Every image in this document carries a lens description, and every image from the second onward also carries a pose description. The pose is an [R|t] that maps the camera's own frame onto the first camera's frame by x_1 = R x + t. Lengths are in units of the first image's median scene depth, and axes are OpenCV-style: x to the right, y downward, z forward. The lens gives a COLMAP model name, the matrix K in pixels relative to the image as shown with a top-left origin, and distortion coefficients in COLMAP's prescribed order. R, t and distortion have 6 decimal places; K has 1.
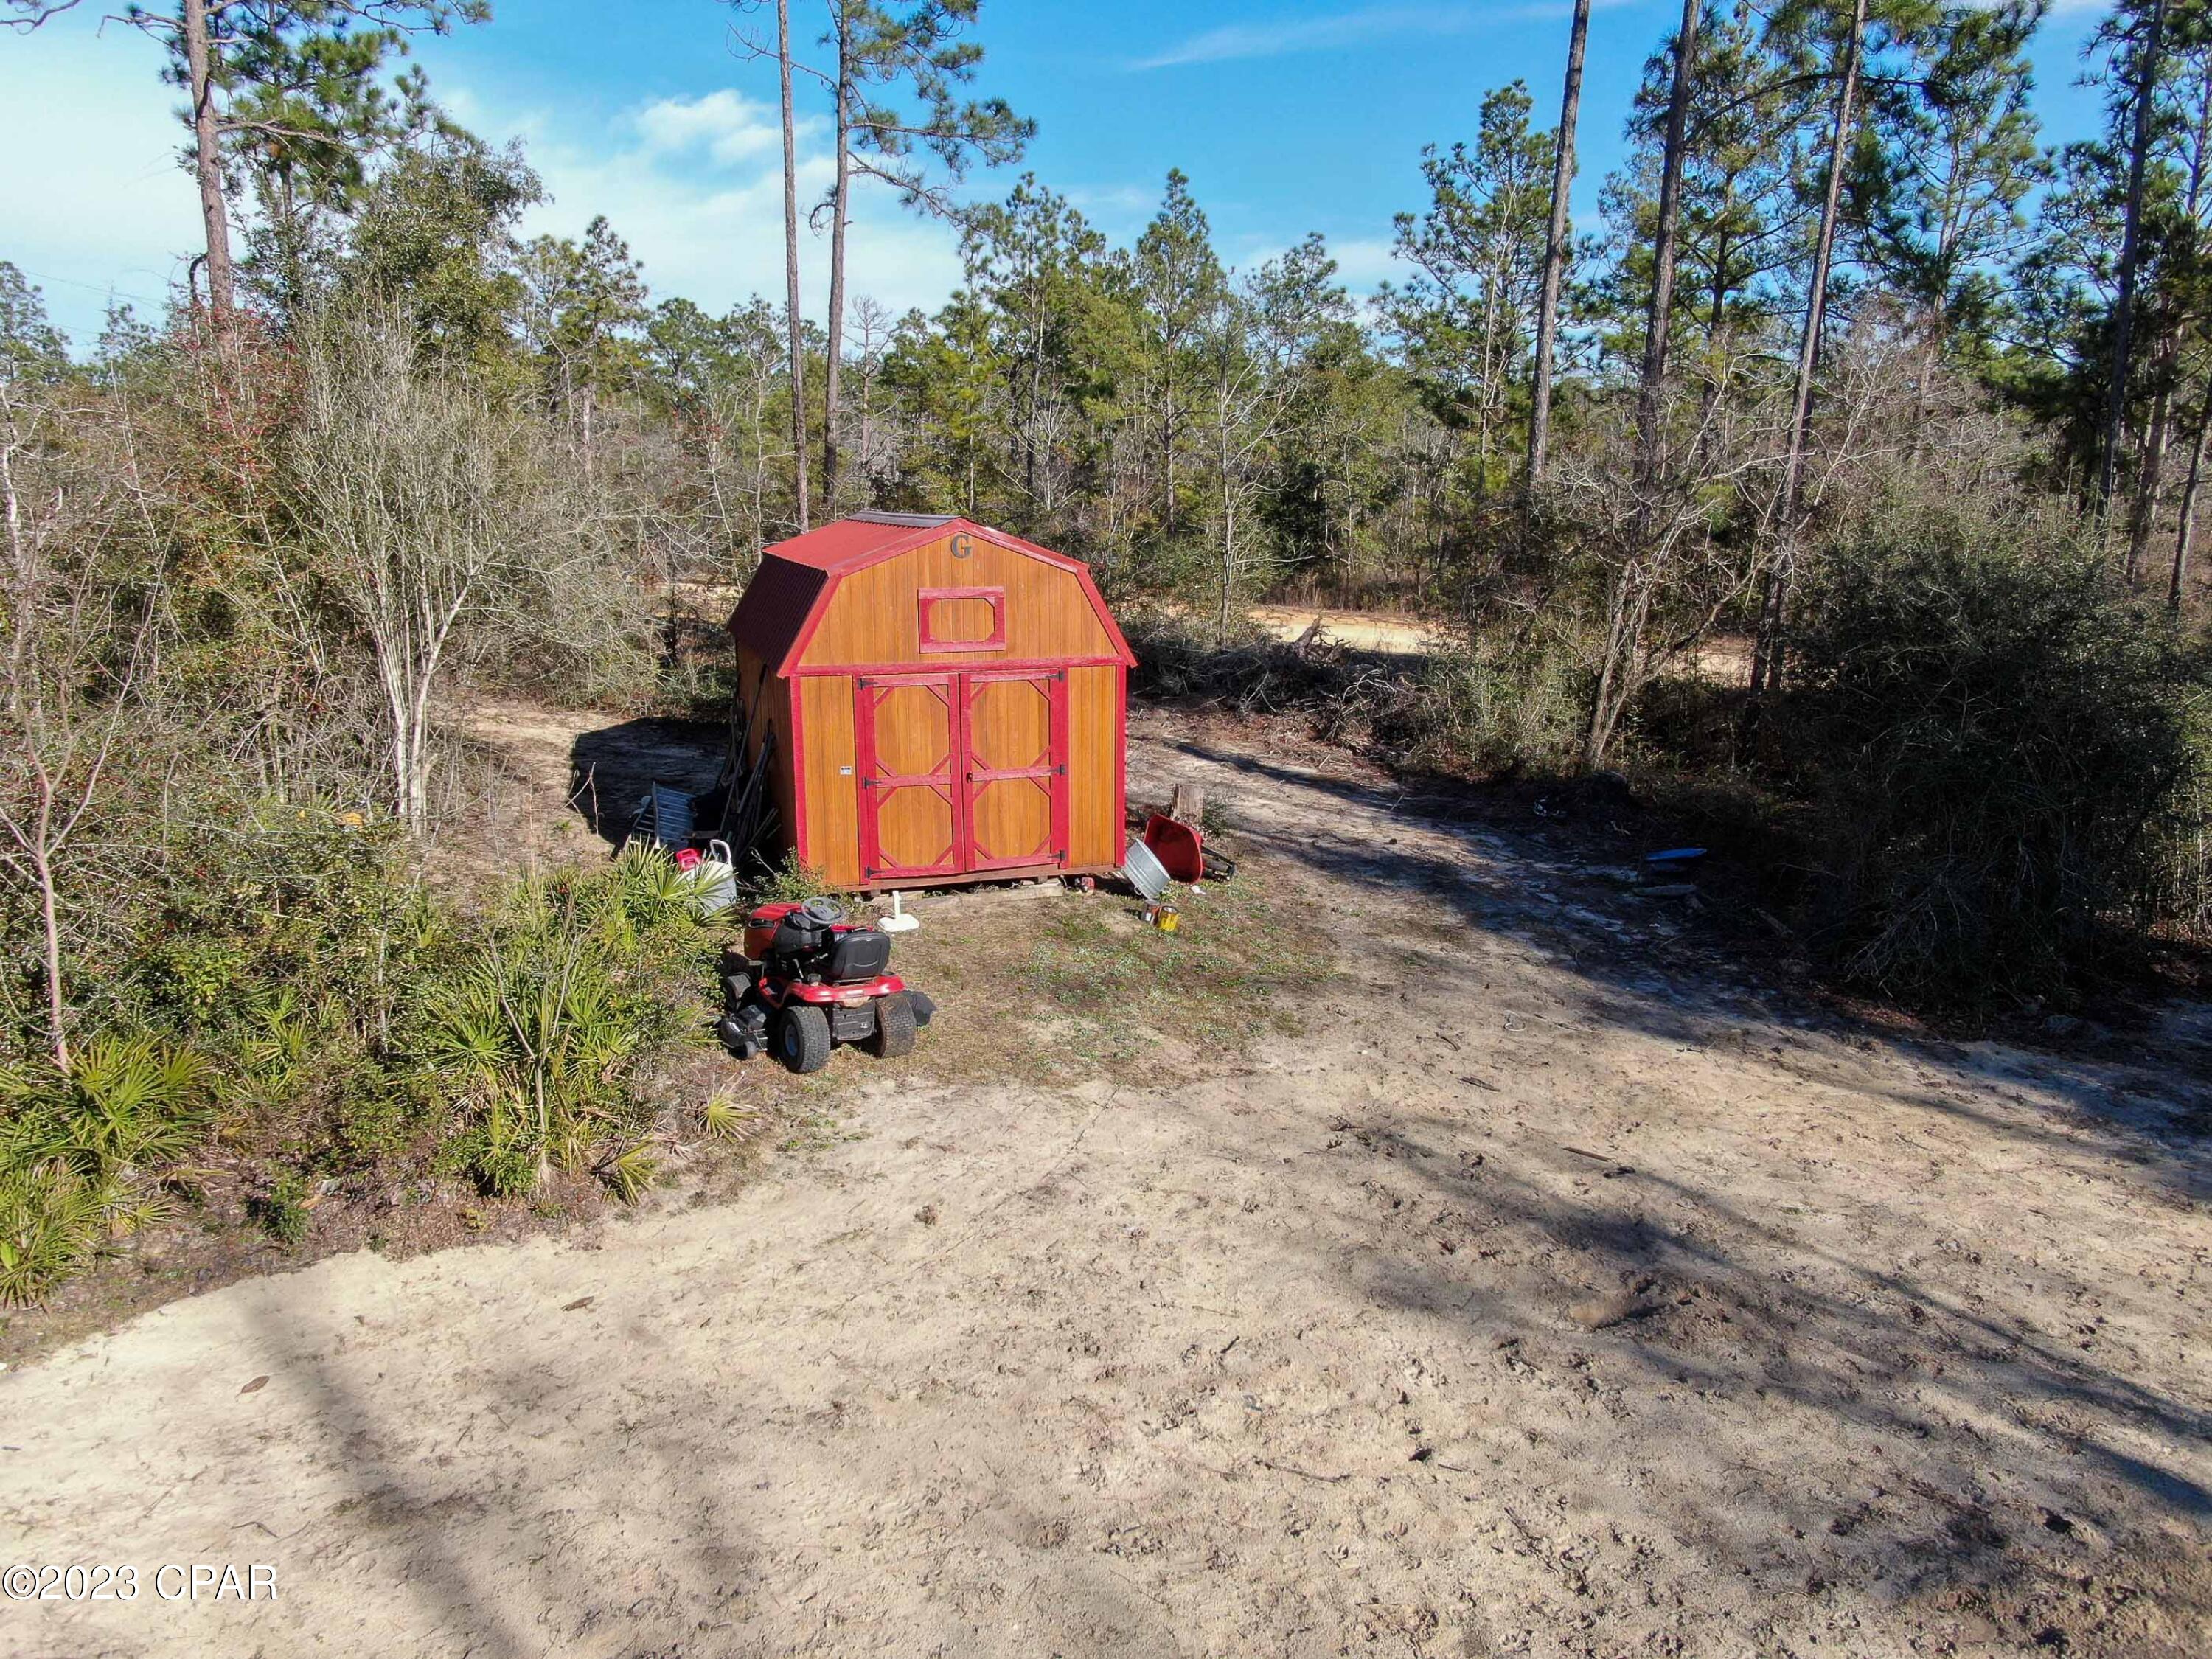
lens RADIAL K [[1594.6, 0, 1103.6], [0, 1594.6, 820.3], [0, 0, 1]] dist [-0.016078, 0.003775]
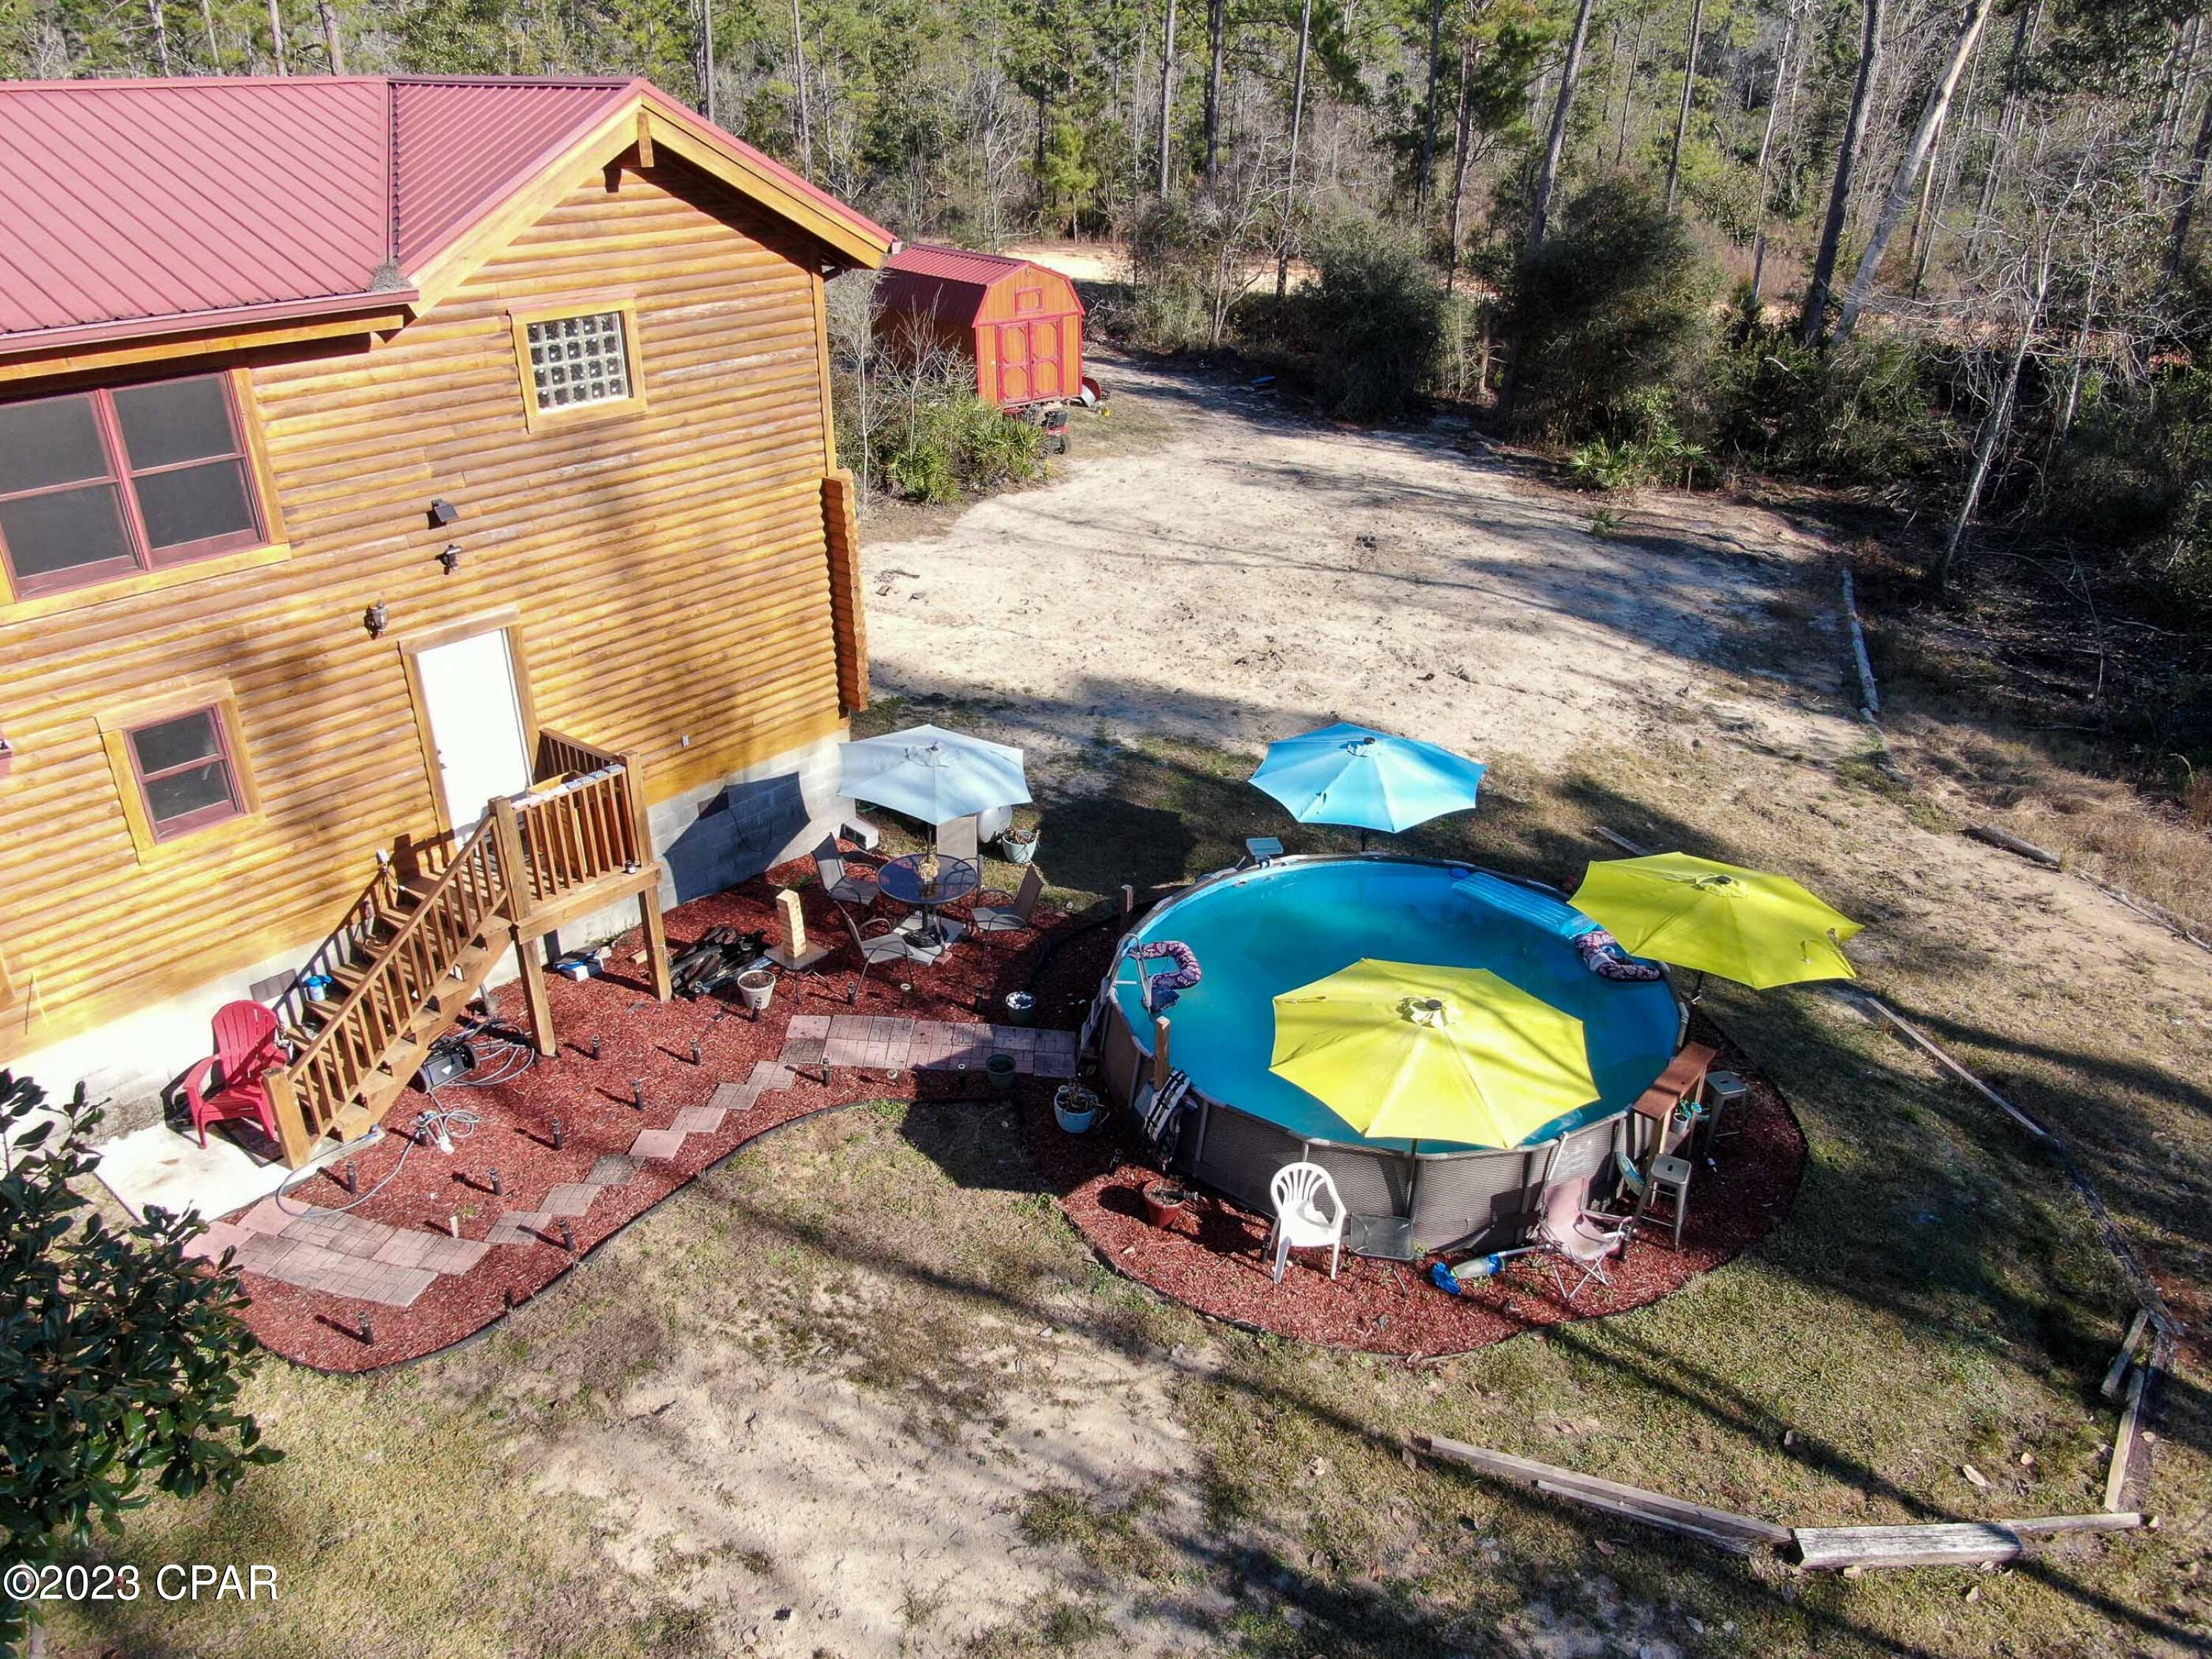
lens RADIAL K [[1594.6, 0, 1107.6], [0, 1594.6, 820.7], [0, 0, 1]] dist [-0.016078, 0.003775]
pose [[0.941020, -0.153534, 0.301509, -0.840210], [0.073962, 0.962909, 0.259492, 0.026802], [-0.330167, -0.221887, 0.917472, -1.555772]]
